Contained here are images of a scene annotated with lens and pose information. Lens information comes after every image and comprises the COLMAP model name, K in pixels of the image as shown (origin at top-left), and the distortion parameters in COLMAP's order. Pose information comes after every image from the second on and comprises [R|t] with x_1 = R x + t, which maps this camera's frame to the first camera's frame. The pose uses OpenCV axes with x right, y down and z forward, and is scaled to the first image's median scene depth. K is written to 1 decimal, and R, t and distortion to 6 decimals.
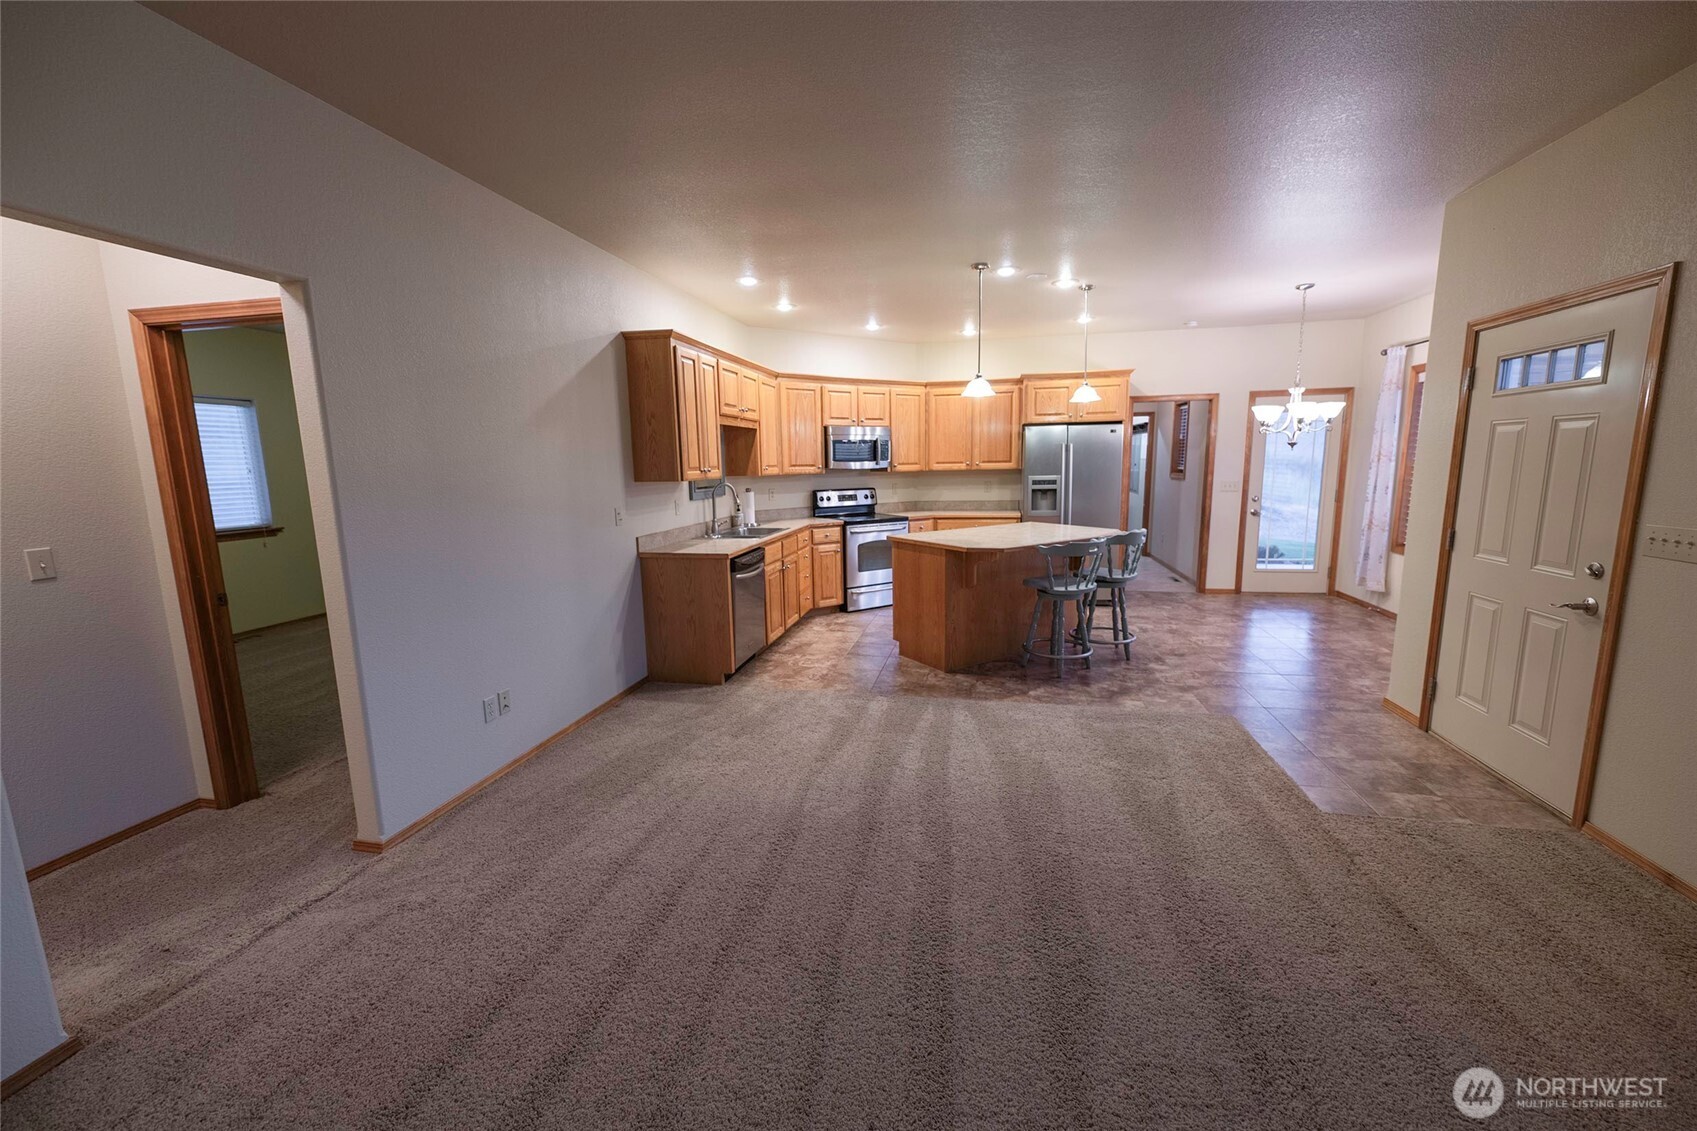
lens RADIAL K [[663.4, 0, 848.5], [0, 663.4, 565.5], [0, 0, 1]] dist [0.001924, 0.000002]
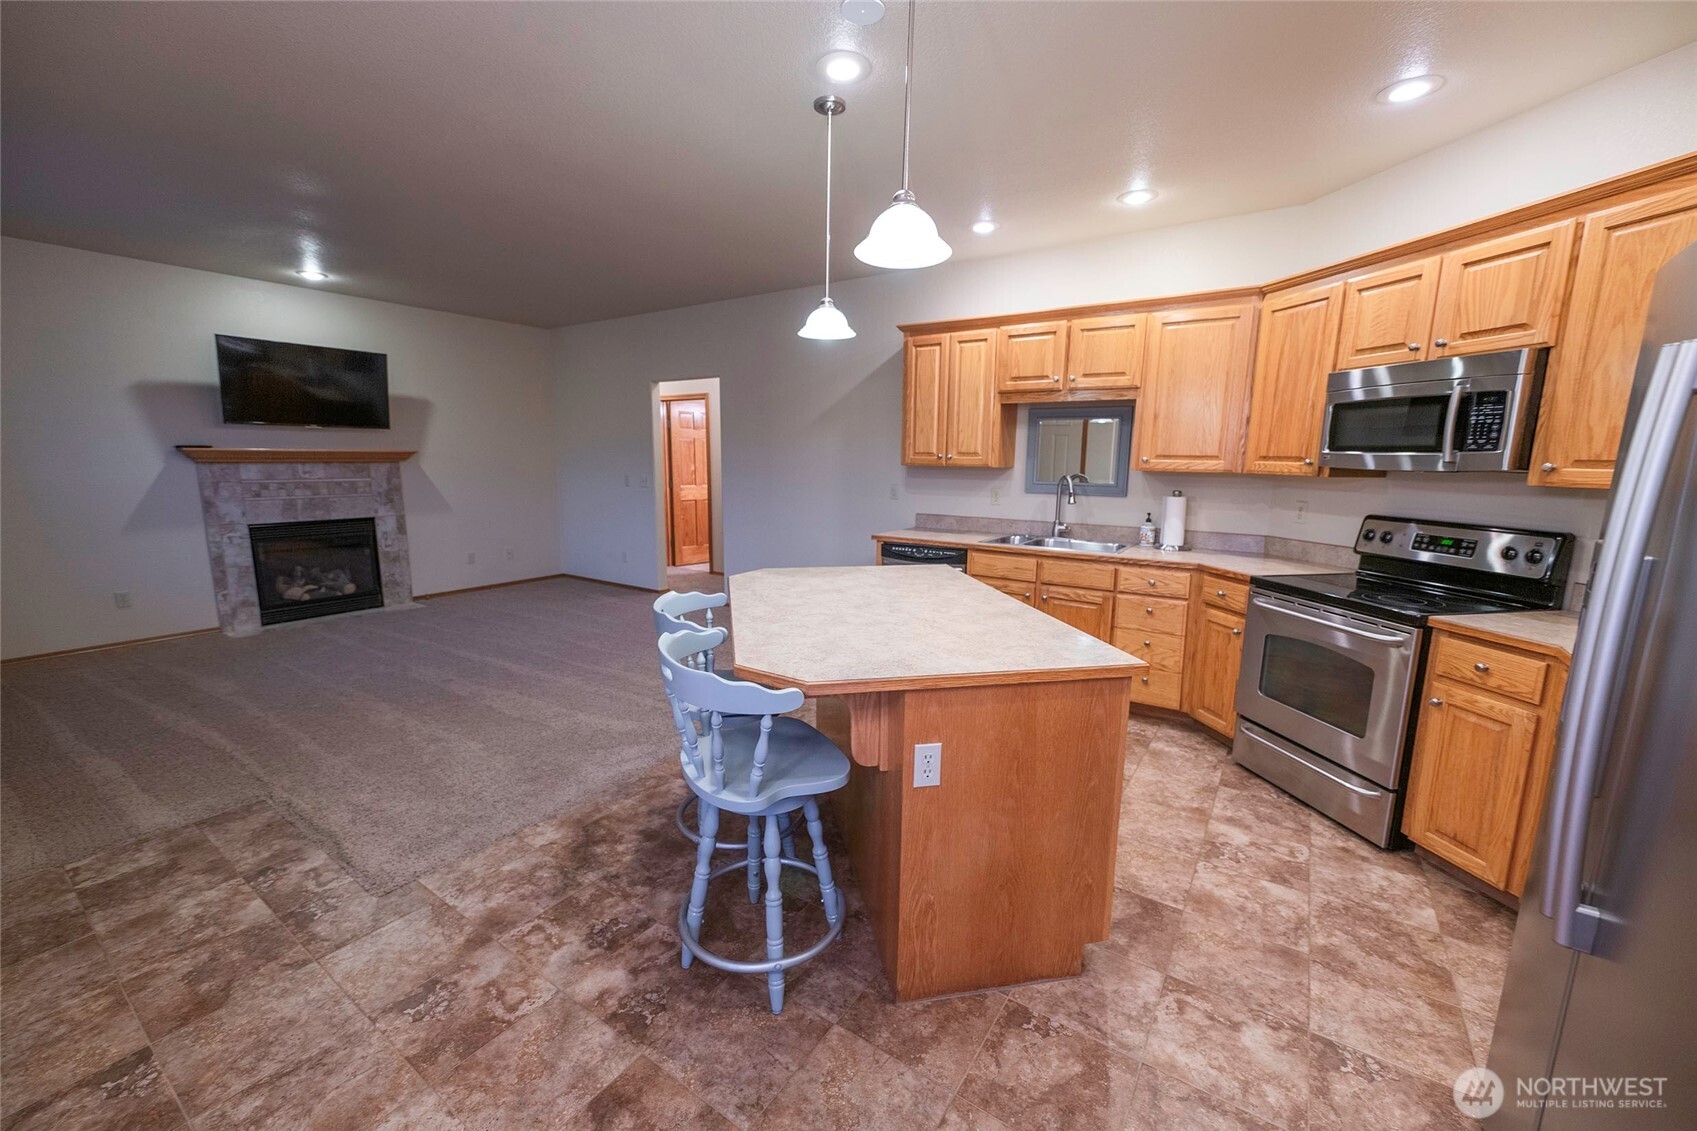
lens RADIAL K [[663.4, 0, 848.5], [0, 663.4, 565.5], [0, 0, 1]] dist [0.001924, 0.000002]
pose [[-0.370814, 0.169825, -0.913048, 0.609413], [-0.147107, 0.959986, 0.238300, -0.165027], [0.916982, 0.222681, -0.330994, 1.009947]]
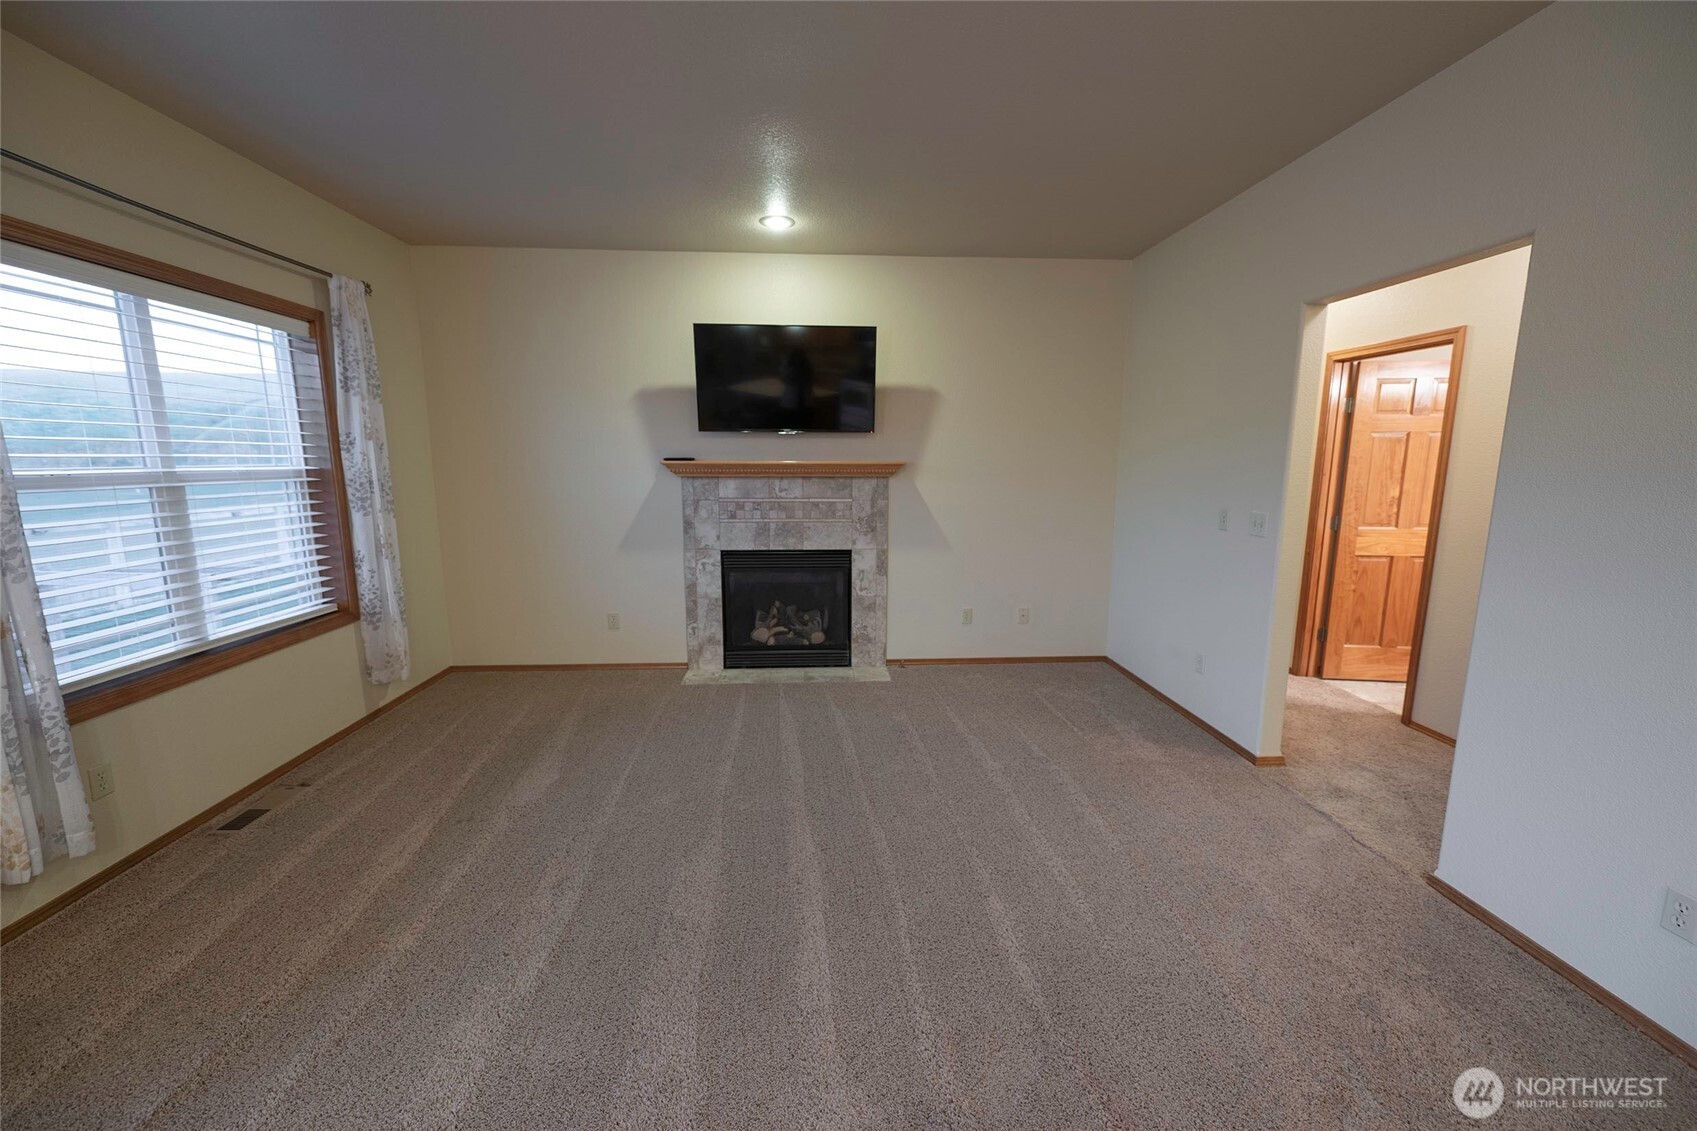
lens RADIAL K [[663.4, 0, 848.5], [0, 663.4, 565.5], [0, 0, 1]] dist [0.001924, 0.000002]
pose [[-0.963397, 0.061009, -0.261046, 0.117479], [-0.024729, 0.949384, 0.313142, -0.107122], [0.266938, 0.308135, -0.913125, 0.679380]]
